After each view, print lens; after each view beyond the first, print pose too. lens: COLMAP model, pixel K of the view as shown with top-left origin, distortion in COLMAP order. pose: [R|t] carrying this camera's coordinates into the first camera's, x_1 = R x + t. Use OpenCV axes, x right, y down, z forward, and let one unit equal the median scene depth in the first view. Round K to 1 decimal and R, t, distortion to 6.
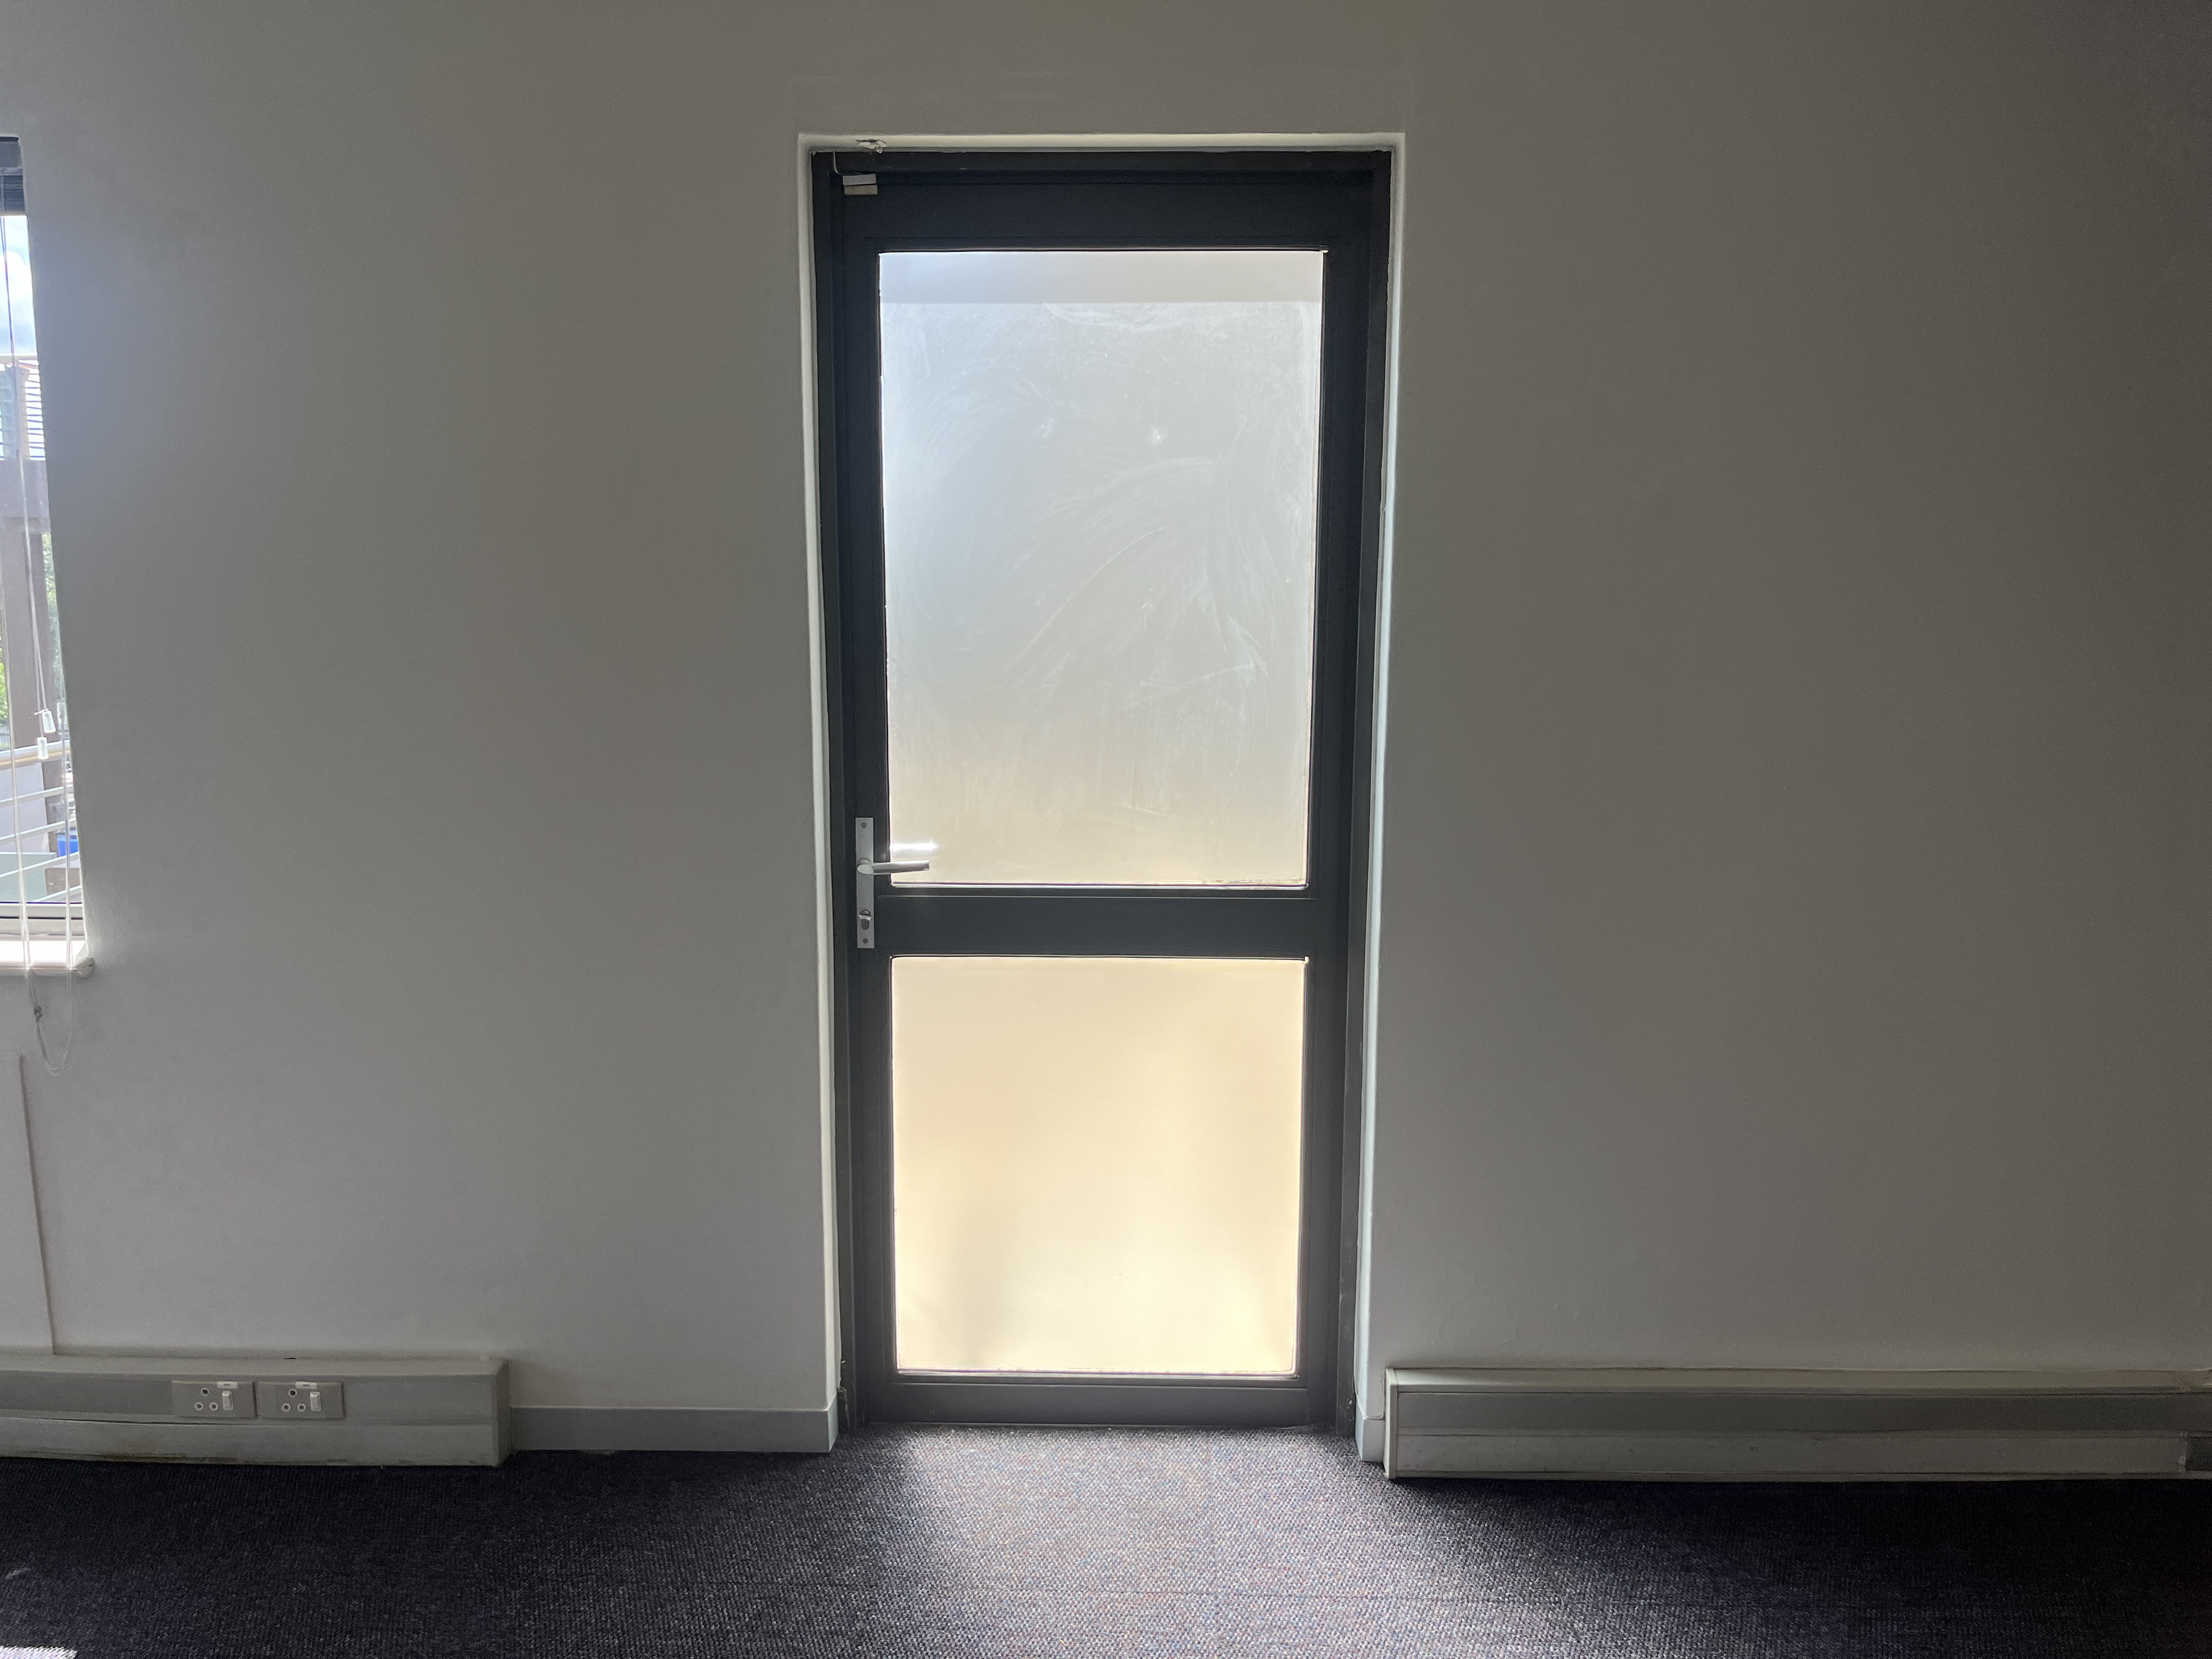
lens RADIAL K [[1665.0, 0, 1126.1], [0, 1665.0, 831.5], [0, 0, 1]] dist [0.074040, -0.111974]
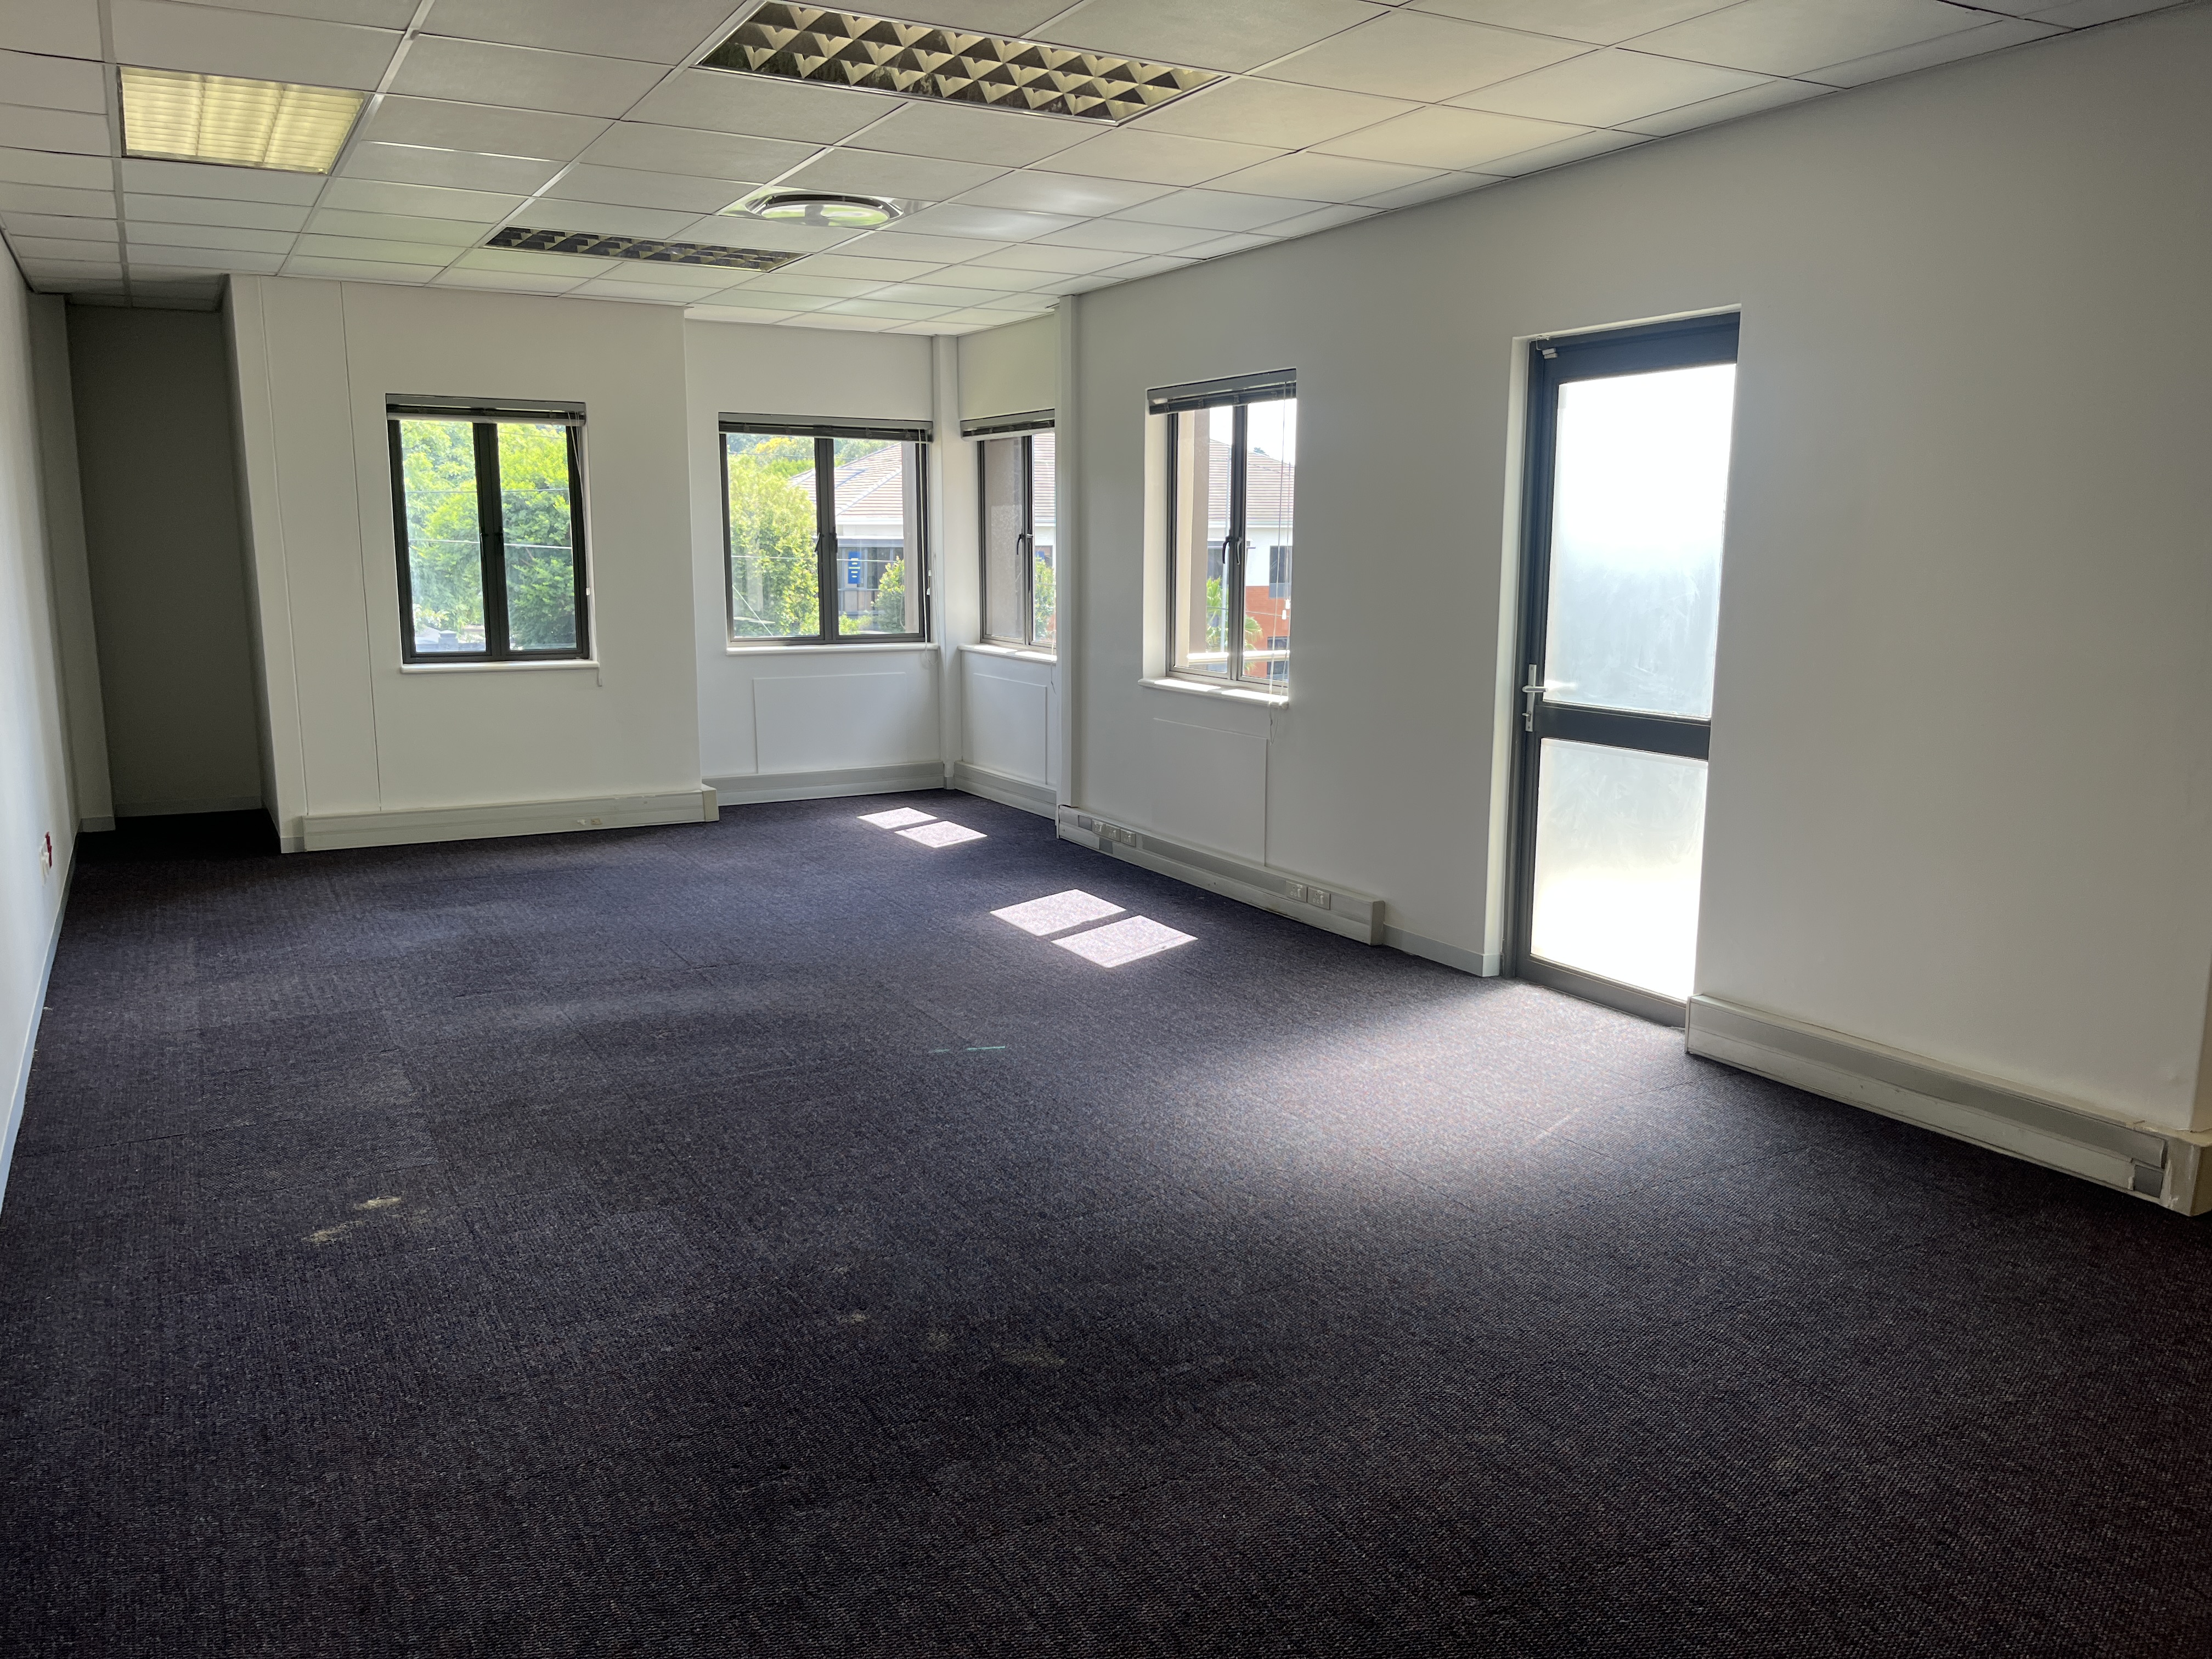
lens RADIAL K [[1665.0, 0, 1126.1], [0, 1665.0, 831.5], [0, 0, 1]] dist [0.074040, -0.111974]
pose [[0.513109, 0.146996, -0.845642, 1.310125], [-0.146271, 0.985790, 0.082605, 0.094017], [0.845768, 0.081307, 0.527319, -0.450416]]
